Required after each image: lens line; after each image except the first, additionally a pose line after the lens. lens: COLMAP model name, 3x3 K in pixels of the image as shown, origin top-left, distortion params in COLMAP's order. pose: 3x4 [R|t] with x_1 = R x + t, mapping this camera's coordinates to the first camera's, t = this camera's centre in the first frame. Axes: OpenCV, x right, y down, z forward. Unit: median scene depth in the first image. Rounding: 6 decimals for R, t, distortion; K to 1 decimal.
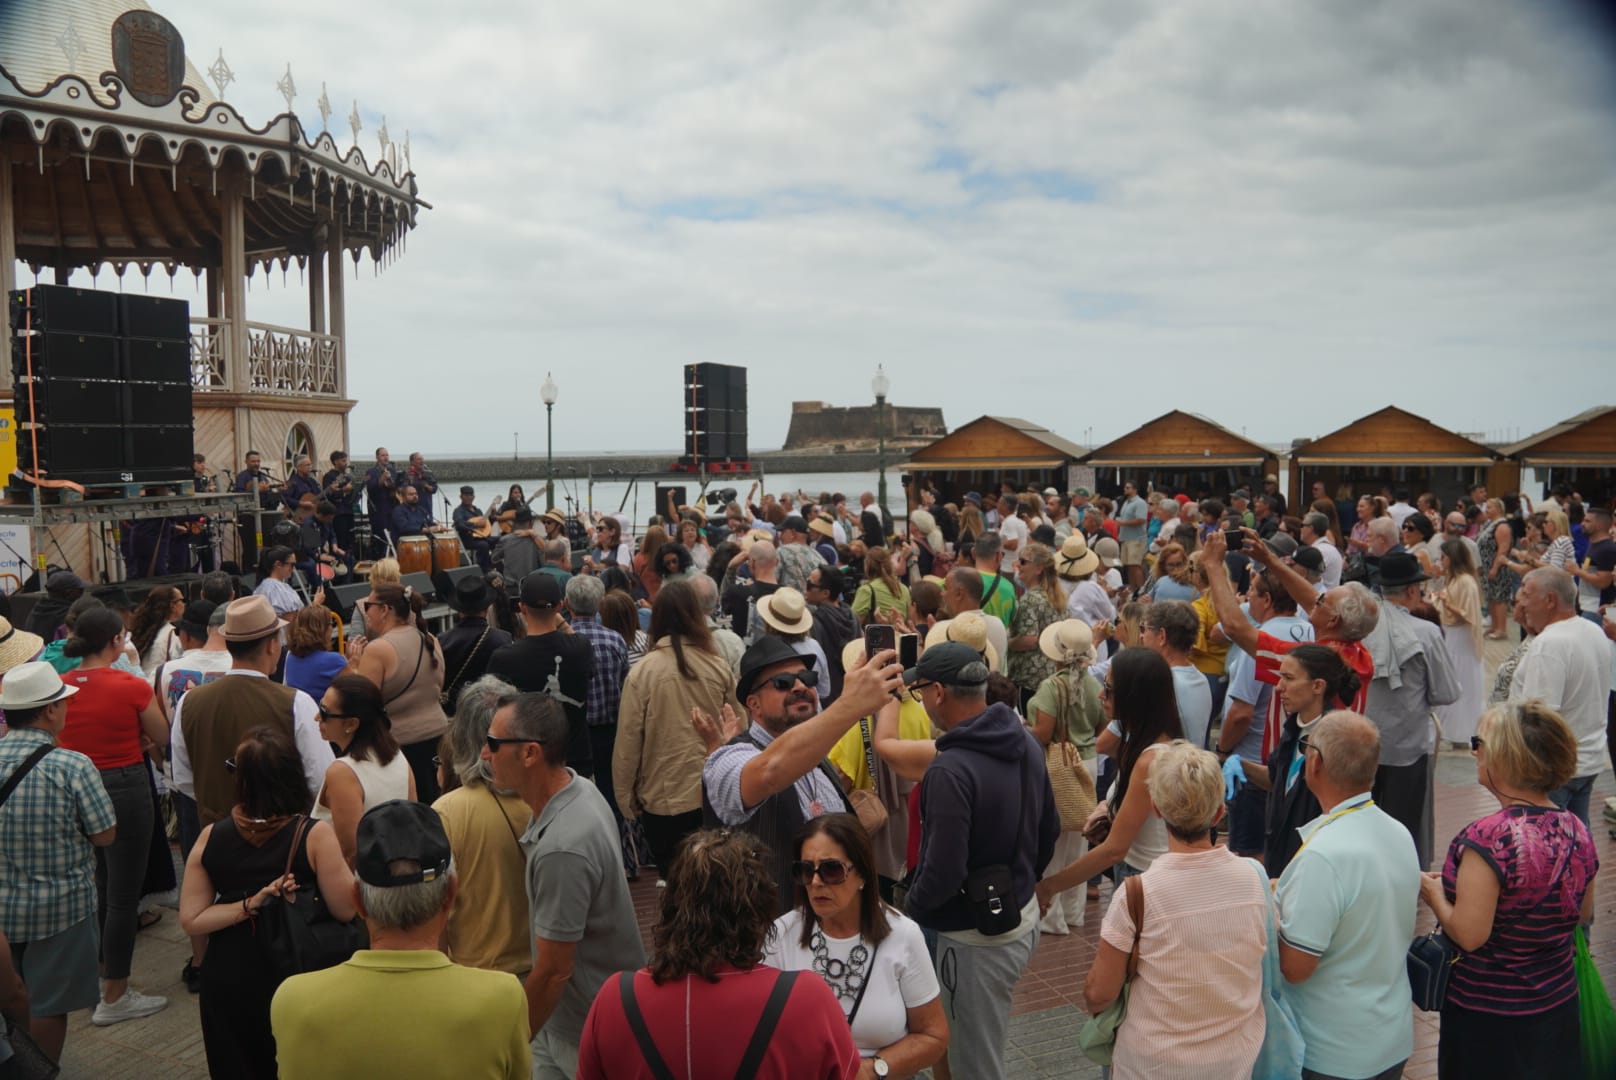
lens RADIAL K [[1241.0, 0, 808.0], [0, 1241.0, 540.0], [0, 0, 1]] dist [-0.112334, 0.089333]
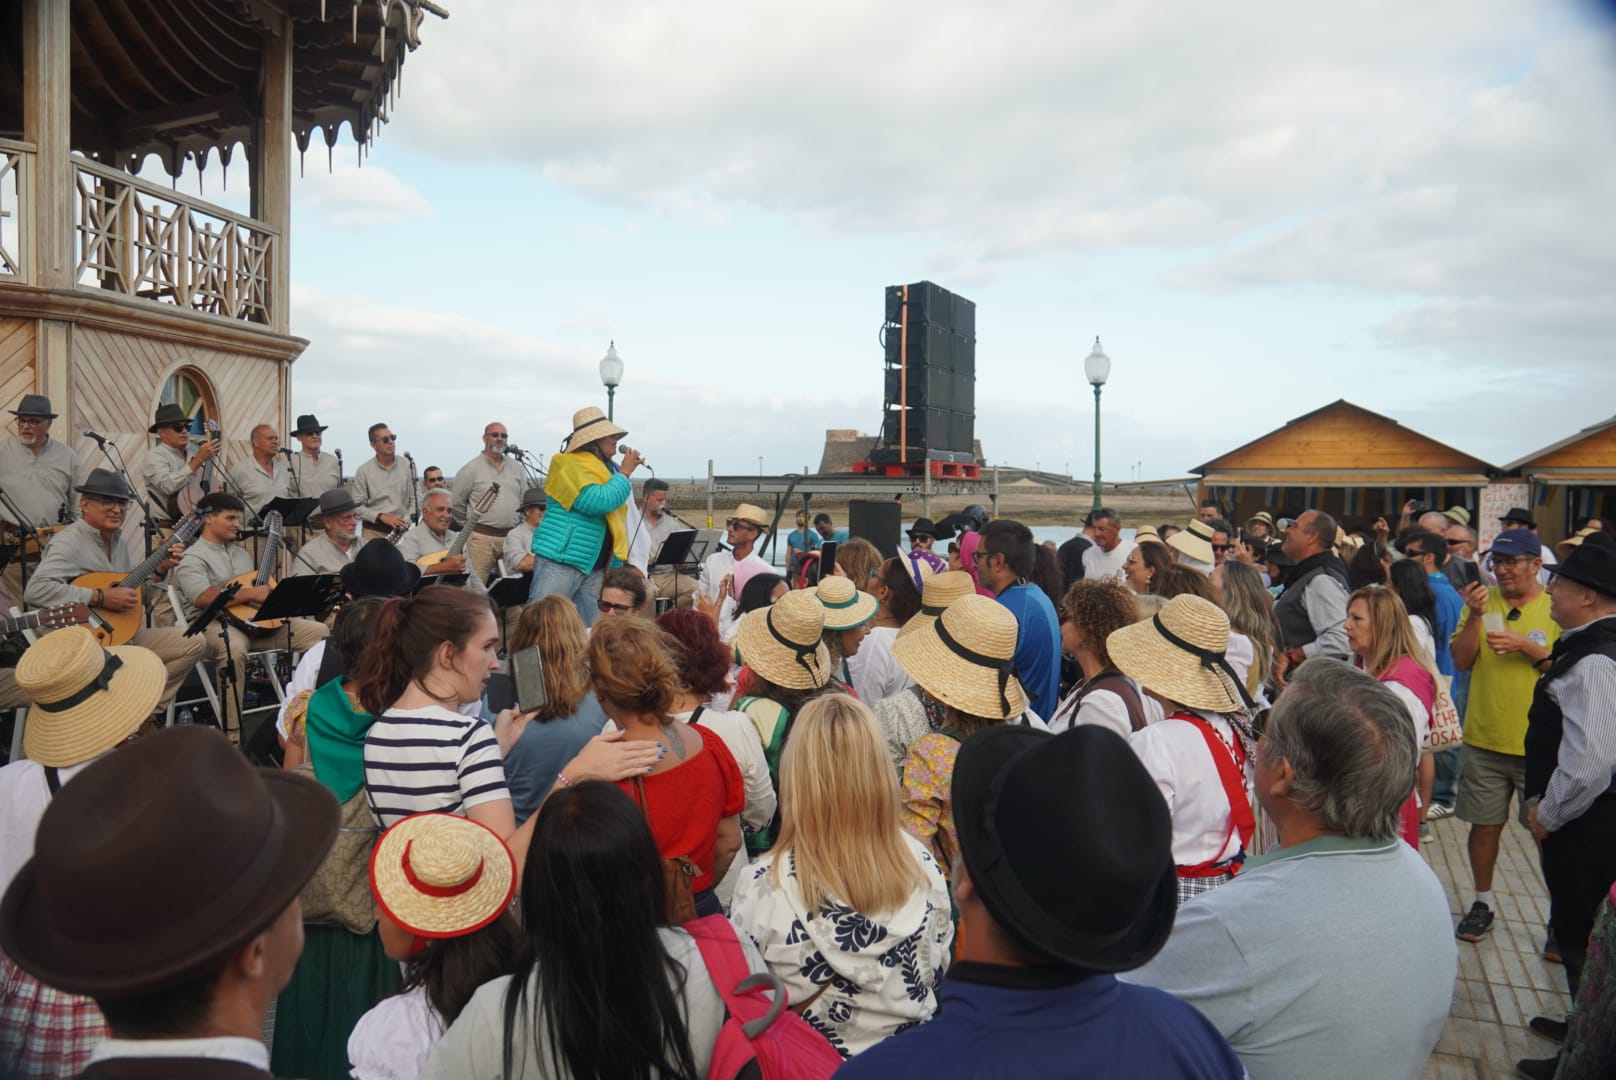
lens RADIAL K [[1241.0, 0, 808.0], [0, 1241.0, 540.0], [0, 0, 1]] dist [-0.112334, 0.089333]
pose [[0.999657, 0.021912, -0.014353, -0.123641], [-0.022274, 0.999425, -0.025556, -0.010644], [0.013785, 0.025867, 0.999570, 0.435506]]
